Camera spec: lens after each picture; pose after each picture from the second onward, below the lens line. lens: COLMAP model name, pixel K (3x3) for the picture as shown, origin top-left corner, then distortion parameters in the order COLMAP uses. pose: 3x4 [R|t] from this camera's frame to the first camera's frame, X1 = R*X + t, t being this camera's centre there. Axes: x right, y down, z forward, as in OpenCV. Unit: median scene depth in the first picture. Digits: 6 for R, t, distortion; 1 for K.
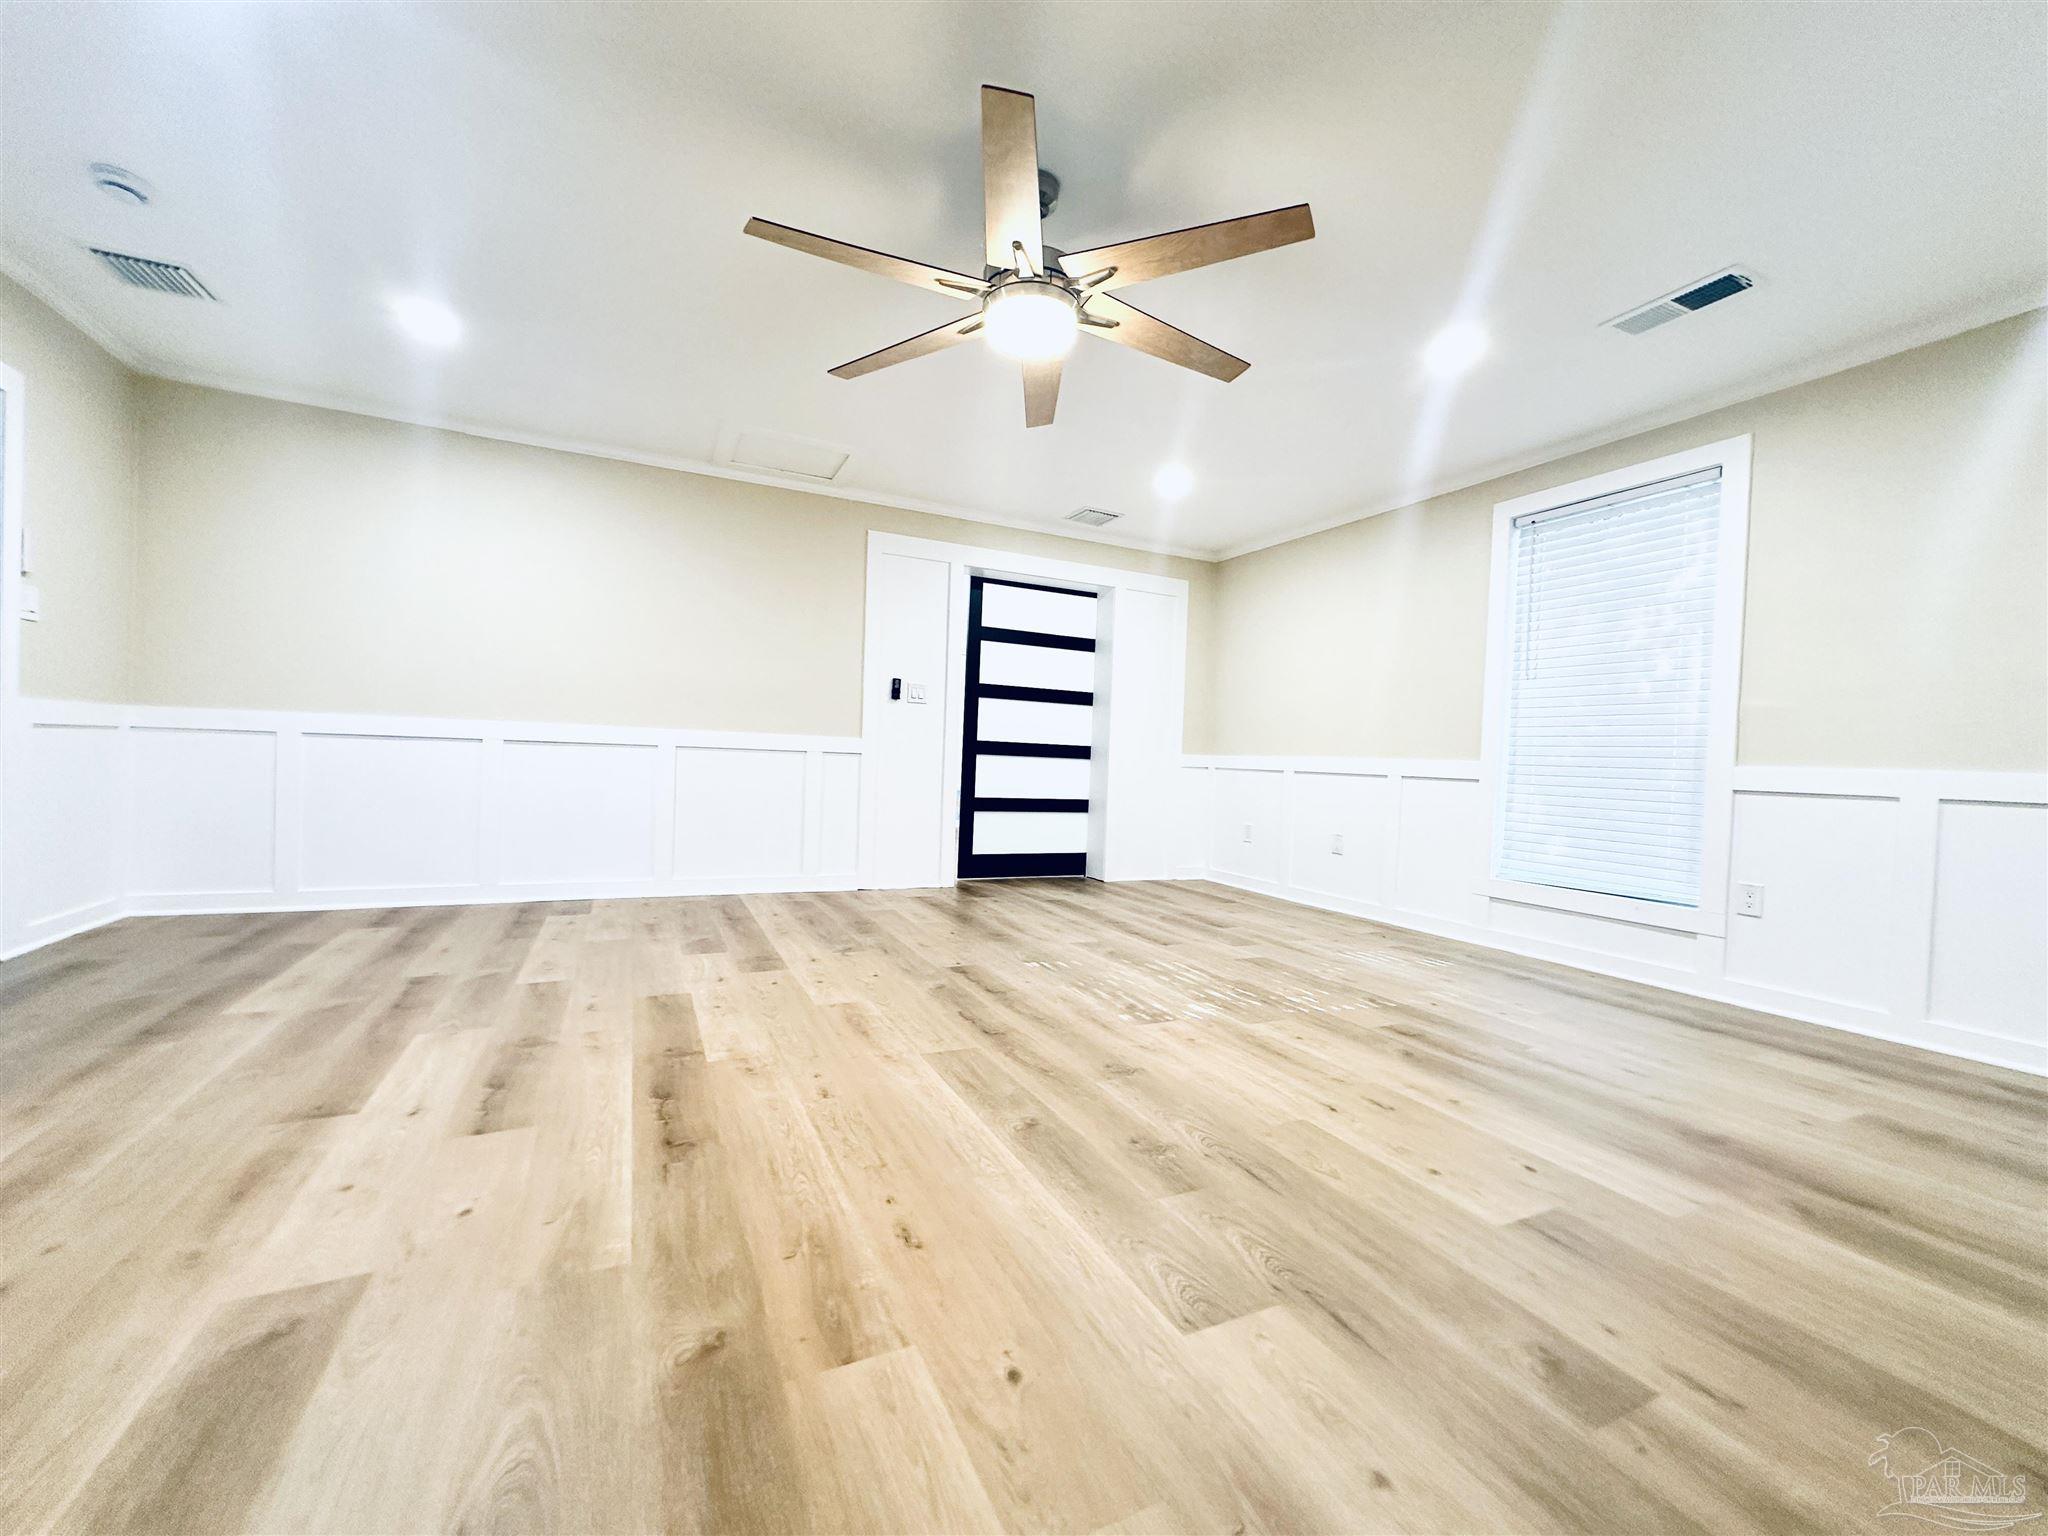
lens RADIAL K [[837.1, 0, 1020.8], [0, 837.1, 766.7], [0, 0, 1]] dist [-0.000923, 0.000603]
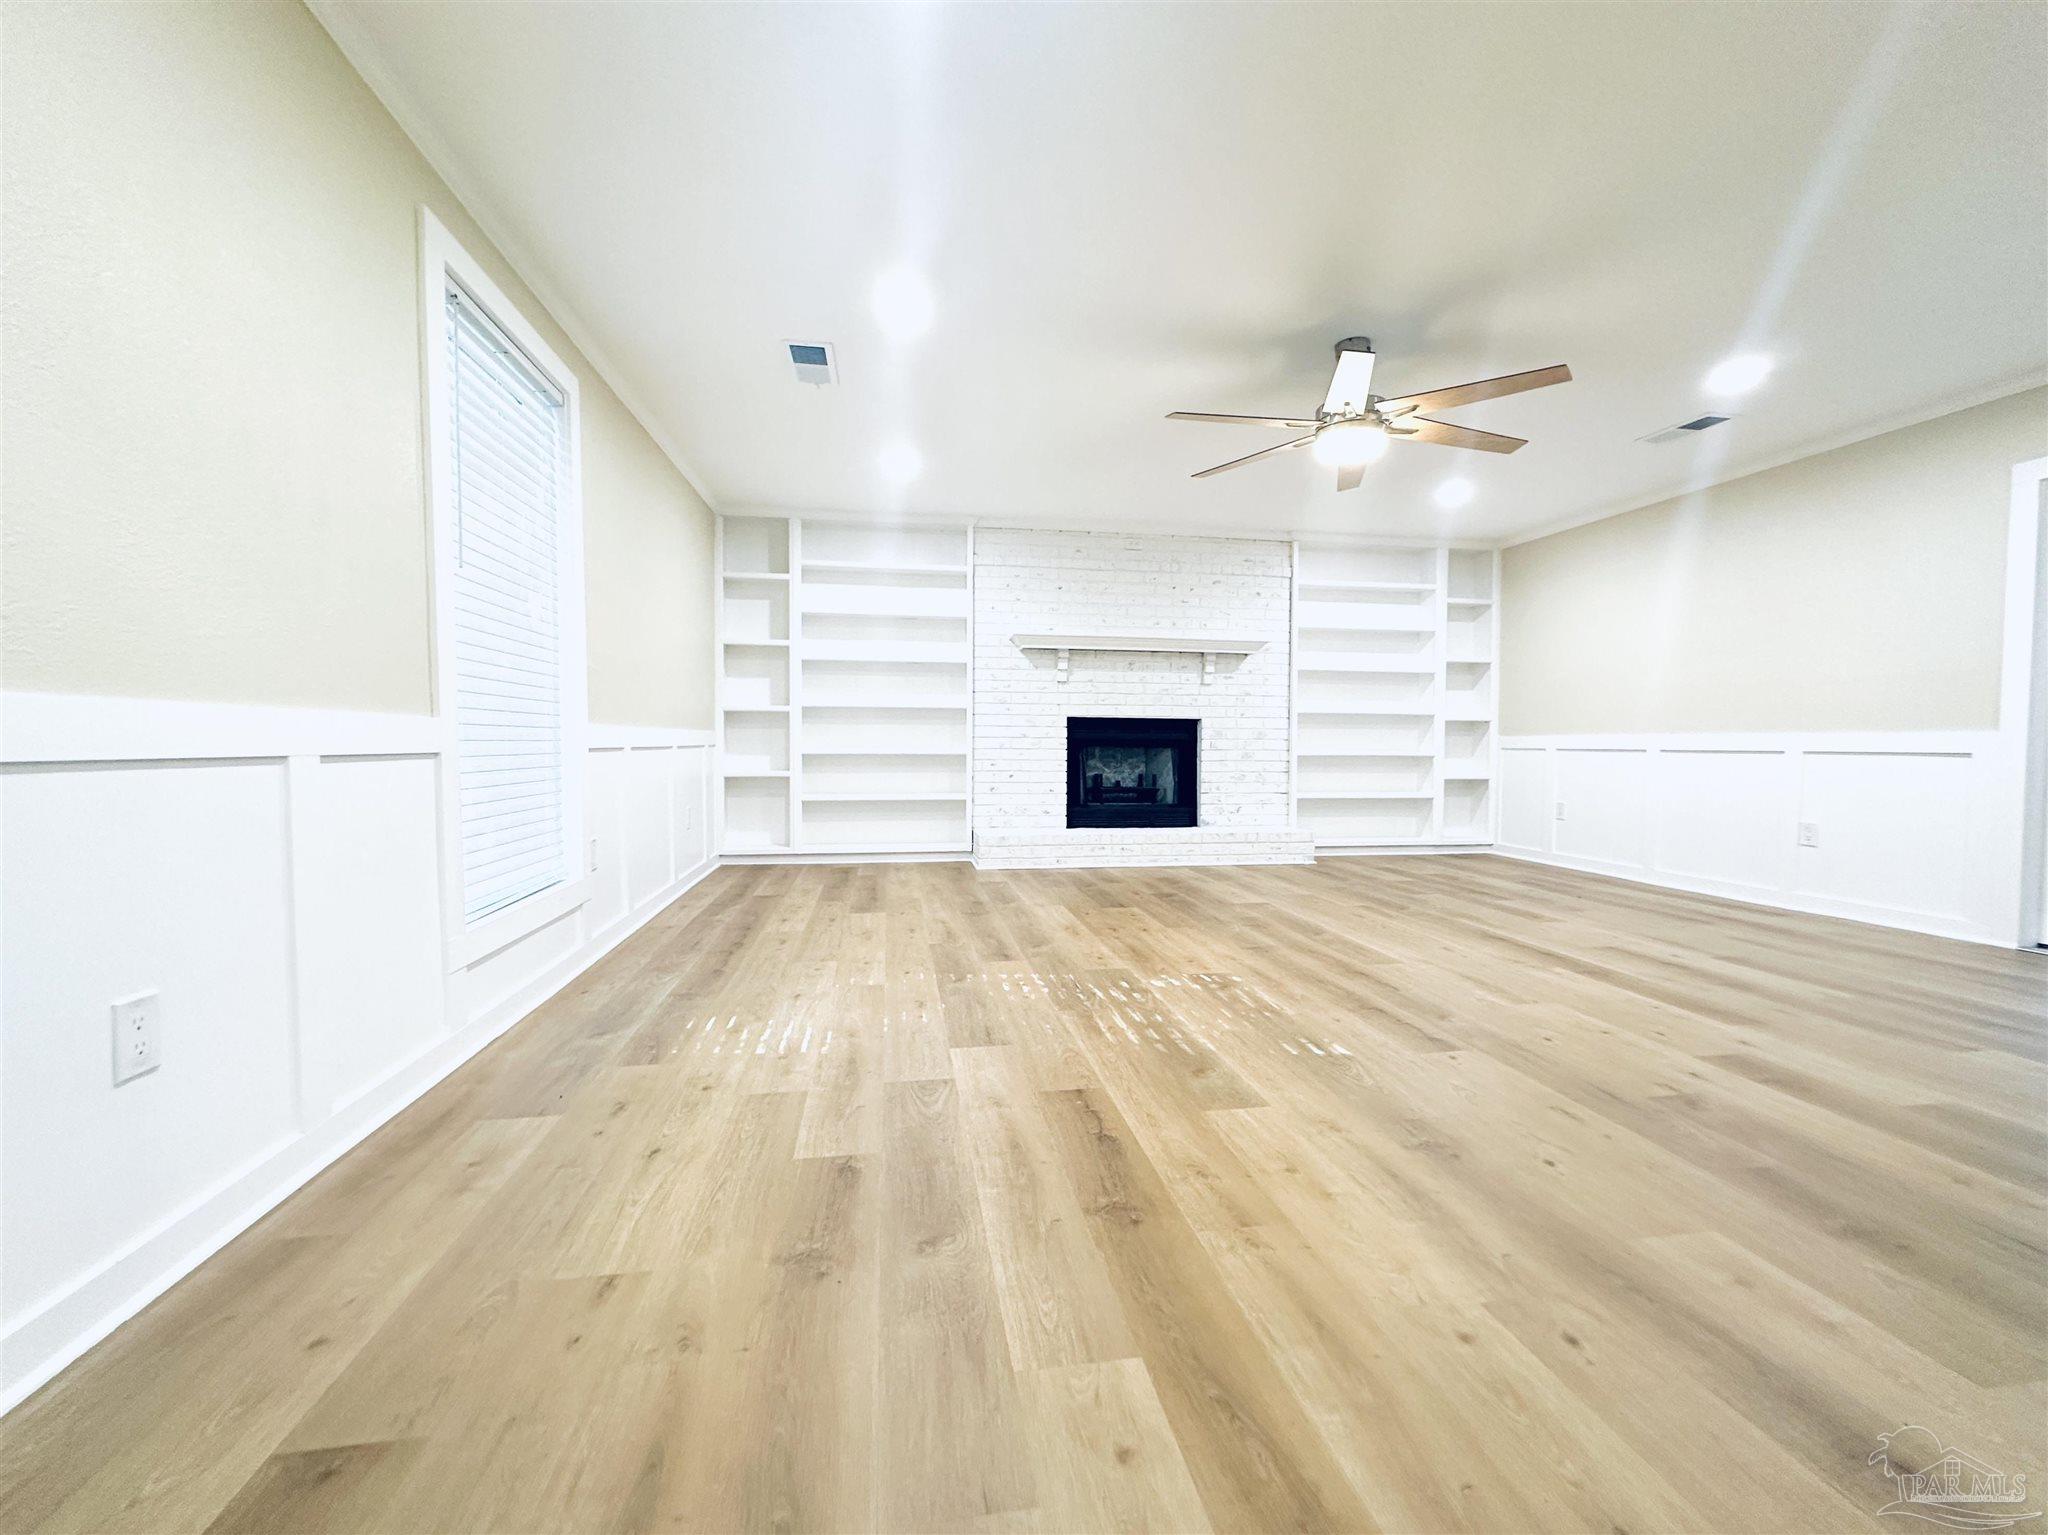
lens RADIAL K [[837.1, 0, 1033.3], [0, 837.1, 773.2], [0, 0, 1]] dist [-0.000923, 0.000603]
pose [[-0.961584, -0.052530, 0.269437, 0.090977], [-0.039222, 0.997741, 0.054543, -0.017621], [-0.271693, 0.041879, -0.961472, 1.961427]]
